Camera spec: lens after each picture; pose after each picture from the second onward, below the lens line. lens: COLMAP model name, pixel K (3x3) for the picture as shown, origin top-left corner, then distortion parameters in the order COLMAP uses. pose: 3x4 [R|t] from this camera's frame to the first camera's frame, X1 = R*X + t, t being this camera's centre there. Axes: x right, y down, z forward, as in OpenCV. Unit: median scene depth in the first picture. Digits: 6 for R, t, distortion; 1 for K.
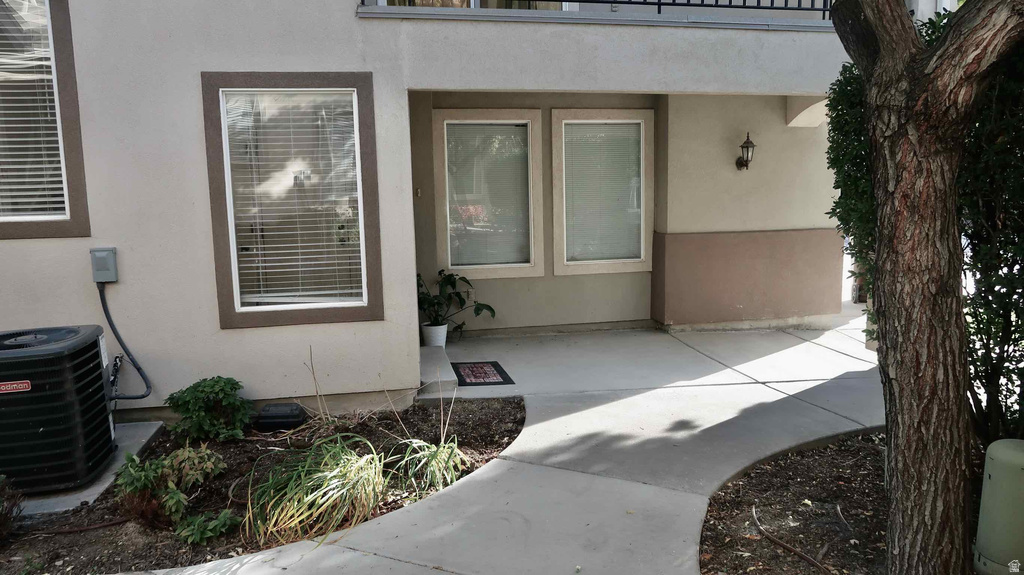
lens RADIAL K [[700.4, 0, 512.3], [0, 700.4, 288.8], [0, 0, 1]] dist [-0.022719, 0.001806]
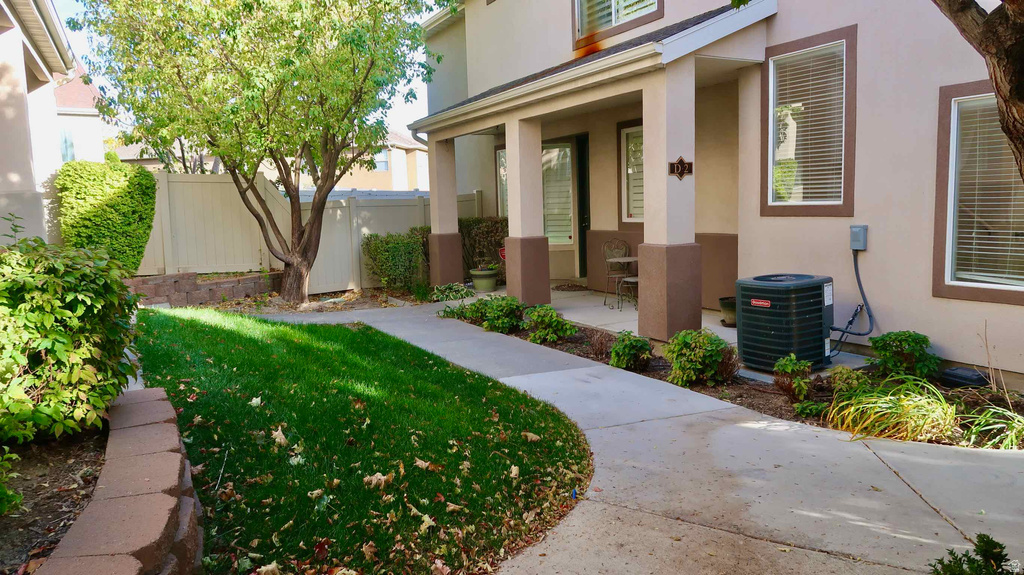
lens RADIAL K [[700.4, 0, 511.6], [0, 700.4, 285.8], [0, 0, 1]] dist [-0.022719, 0.001806]
pose [[0.293290, 0.120986, -0.948337, 0.535375], [-0.113381, 0.989361, 0.091155, 0.012494], [0.949276, 0.080789, 0.303887, -0.066707]]
